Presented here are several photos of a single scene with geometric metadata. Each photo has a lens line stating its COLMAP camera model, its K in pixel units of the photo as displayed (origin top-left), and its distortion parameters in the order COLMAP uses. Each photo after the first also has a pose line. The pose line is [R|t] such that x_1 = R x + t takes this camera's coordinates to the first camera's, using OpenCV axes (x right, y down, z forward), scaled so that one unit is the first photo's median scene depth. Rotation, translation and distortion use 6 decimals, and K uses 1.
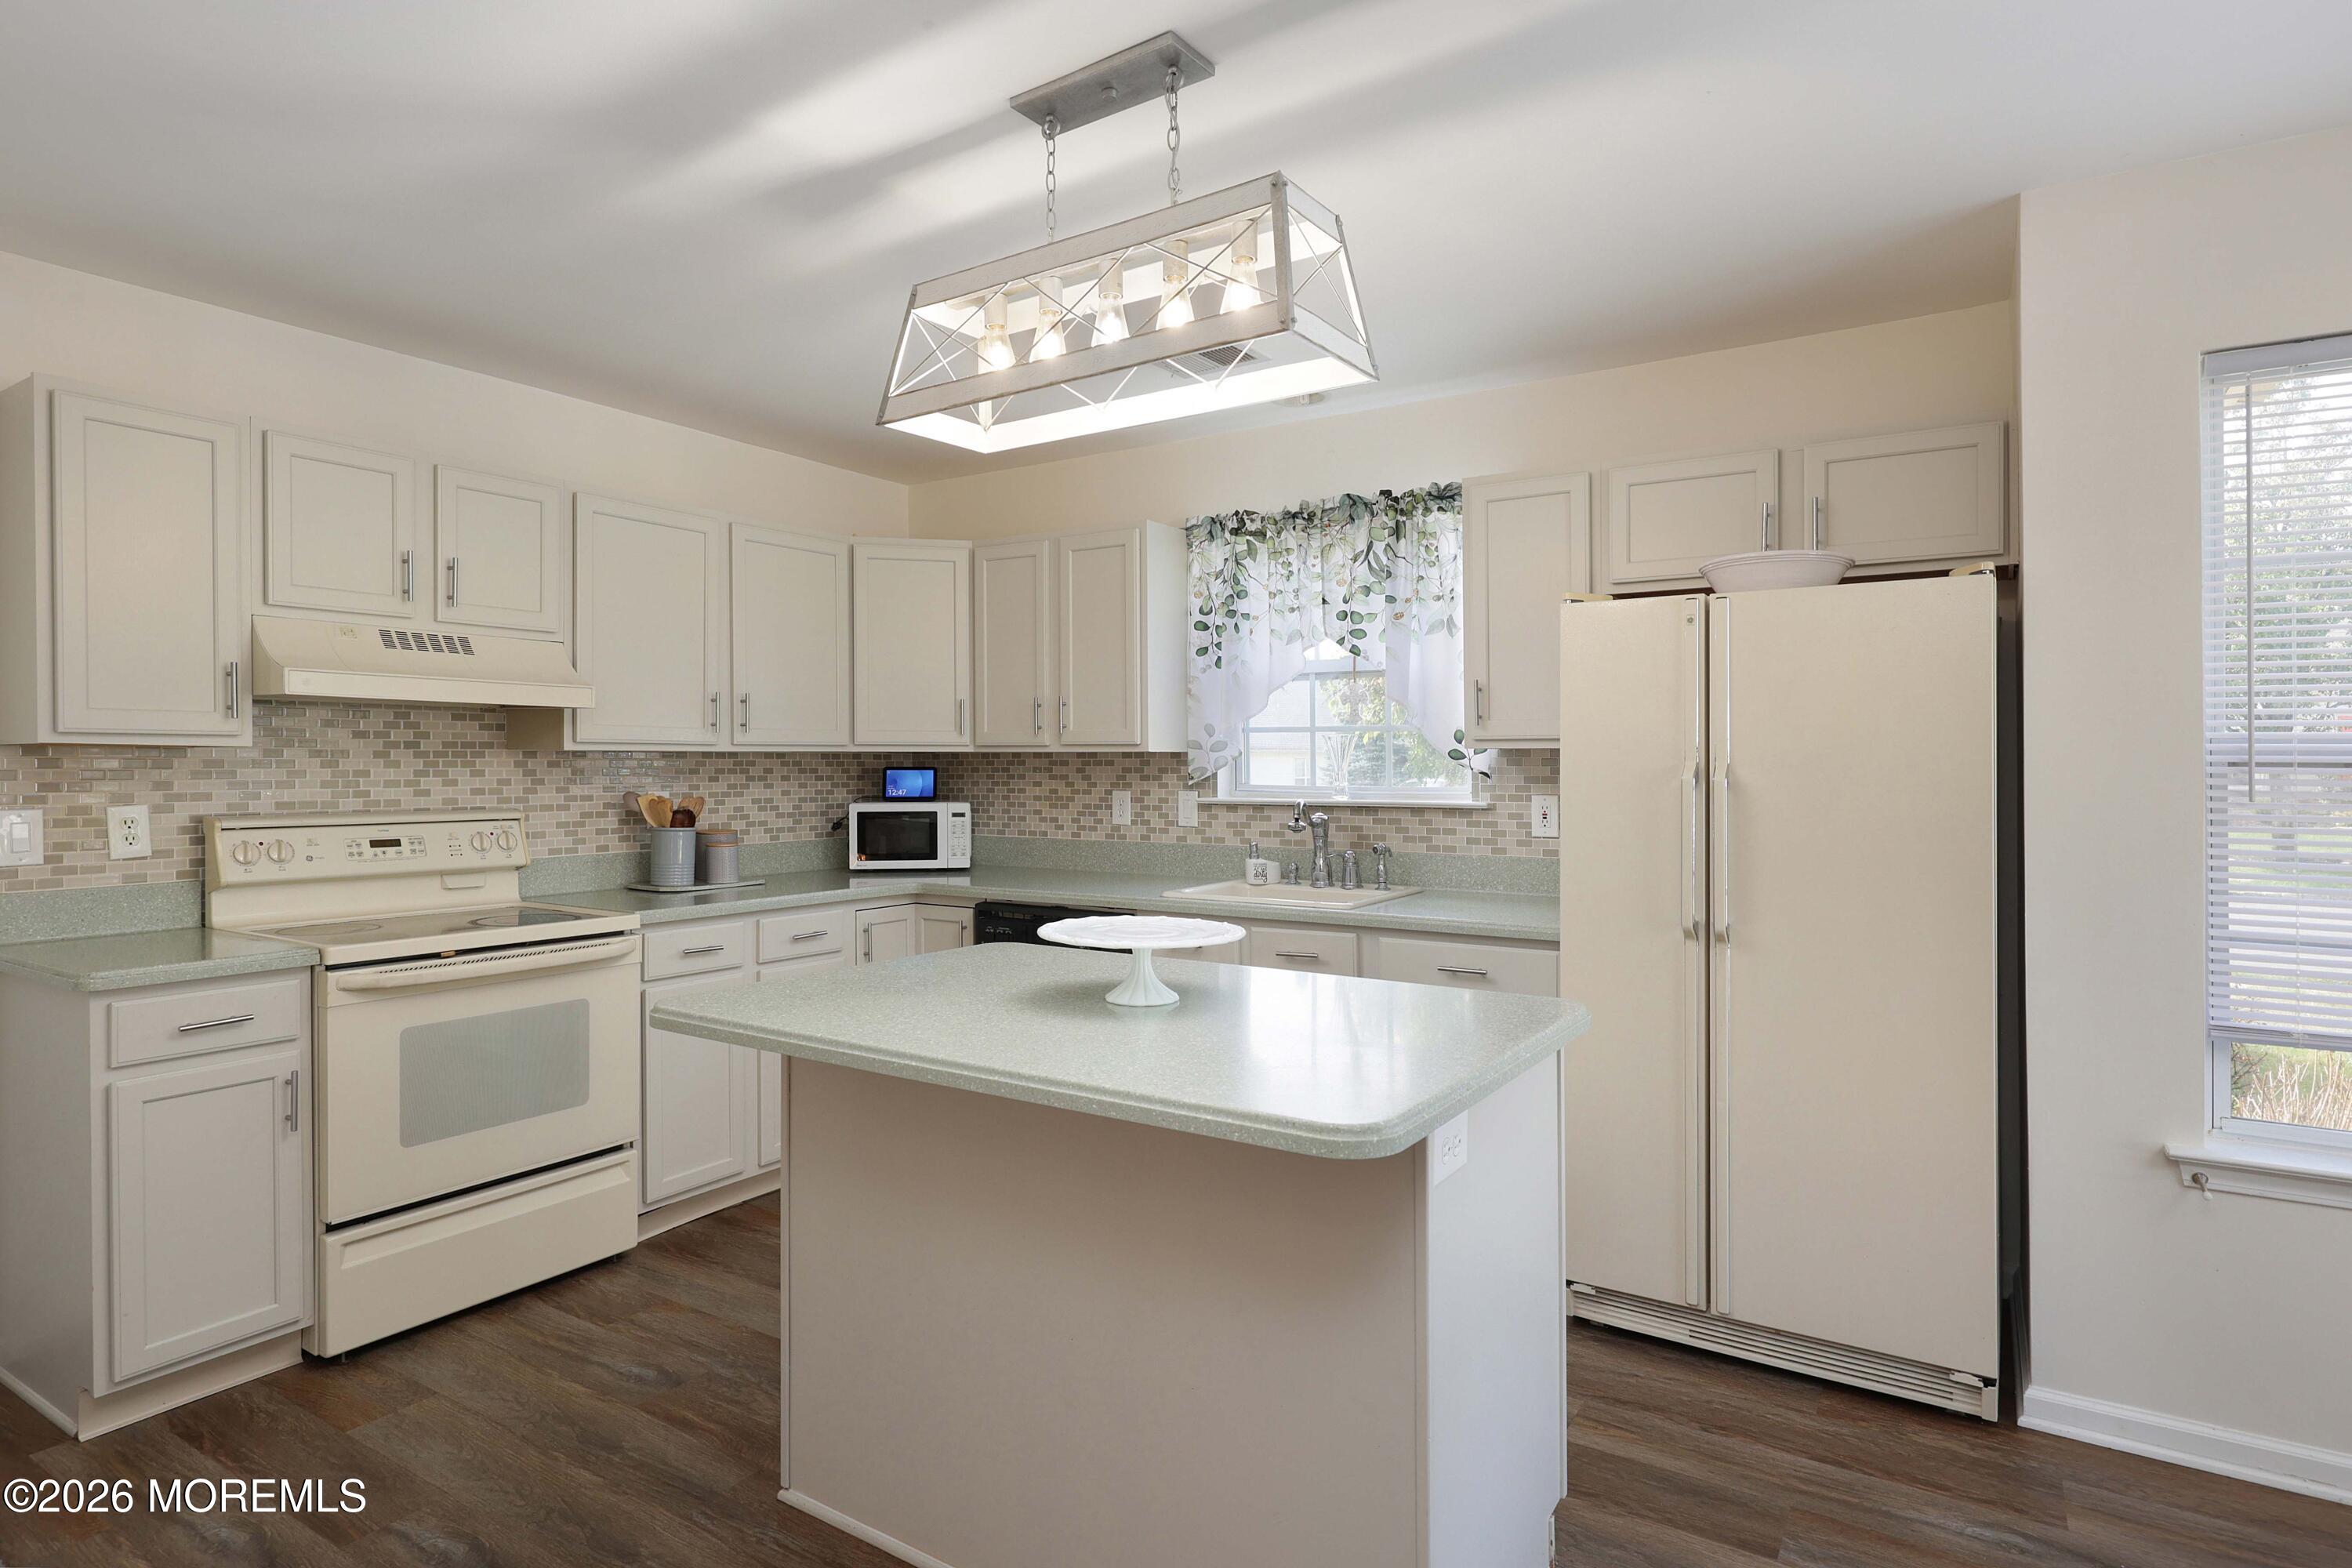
lens RADIAL K [[1235.1, 0, 1167.3], [0, 1235.1, 765.4], [0, 0, 1]] dist [-0.003595, -0.001777]
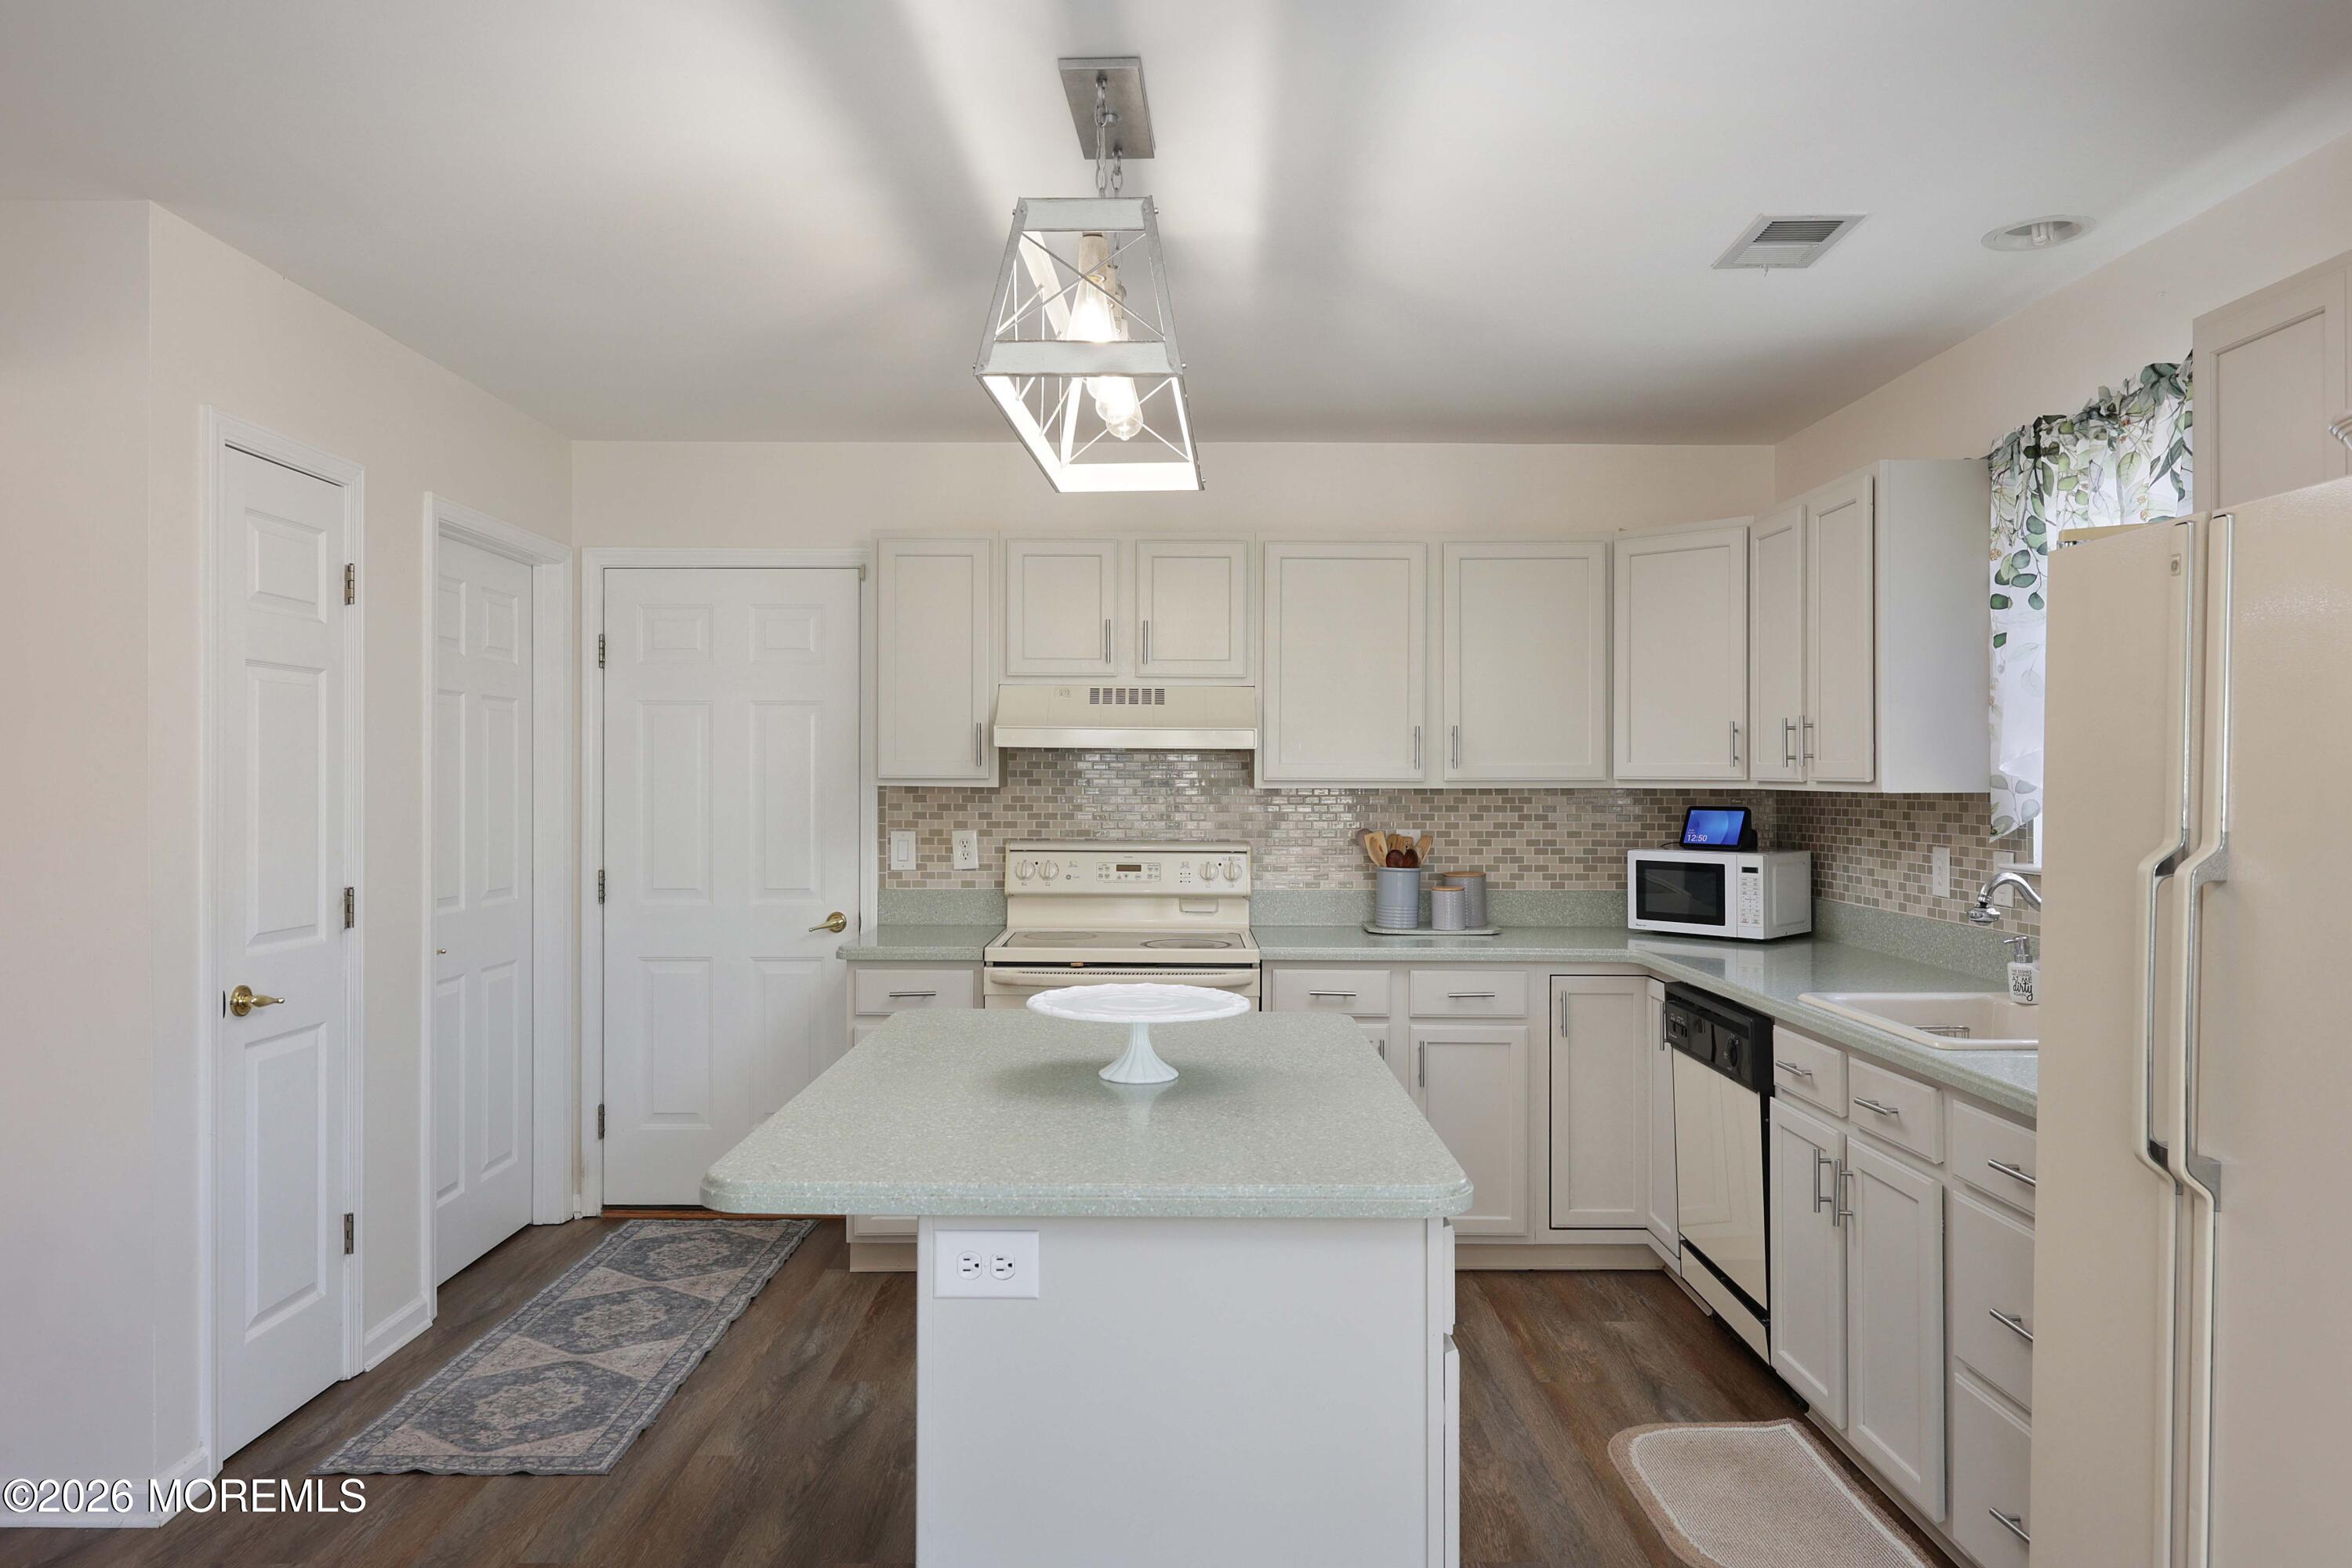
lens RADIAL K [[1528.1, 0, 1175.7], [0, 1528.1, 781.7], [0, 0, 1]] dist [-0.002634, -0.000364]
pose [[0.549869, 0.004053, -0.835241, 0.527513], [-0.004426, 0.999988, 0.001938, -0.018983], [0.835239, 0.002631, 0.549880, 0.212661]]
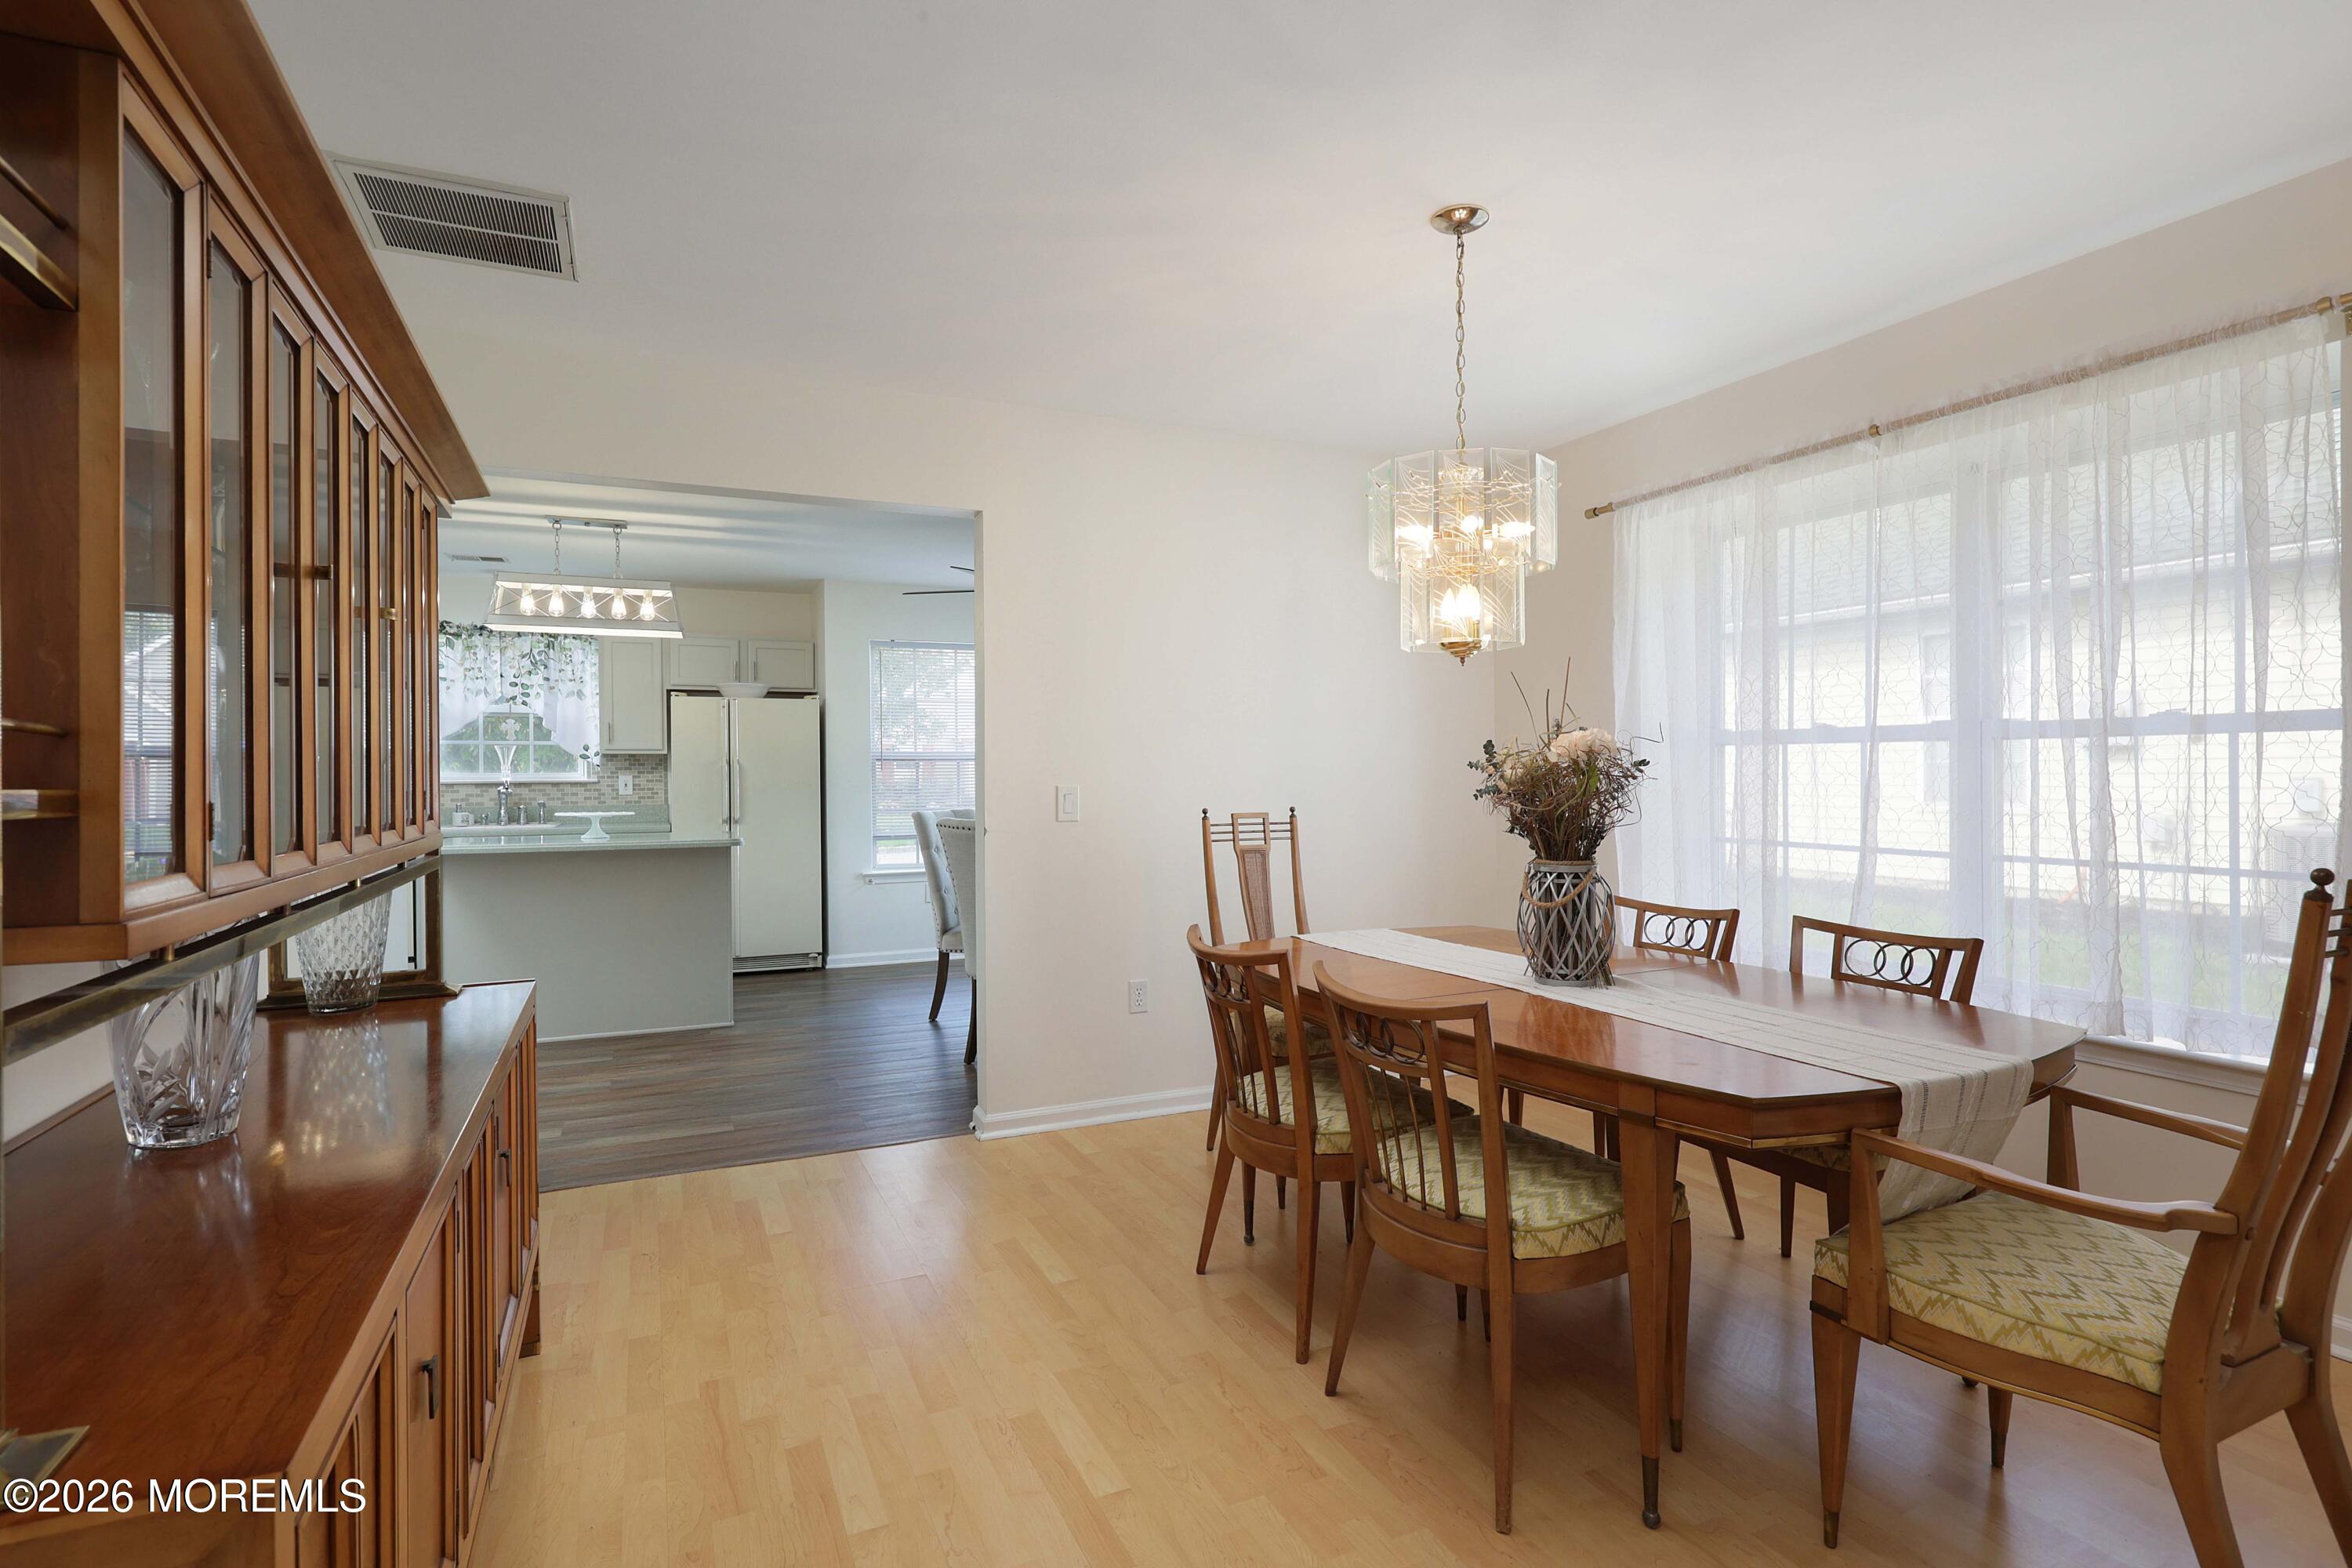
lens RADIAL K [[1164.0, 0, 1177.0], [0, 1164.0, 770.5], [0, 0, 1]] dist [-0.001224, 0.000585]
pose [[0.529258, -0.002293, 0.848458, -0.897447], [0.006609, 0.999977, -0.001420, 0.024322], [-0.848435, 0.006360, 0.529261, -0.887528]]
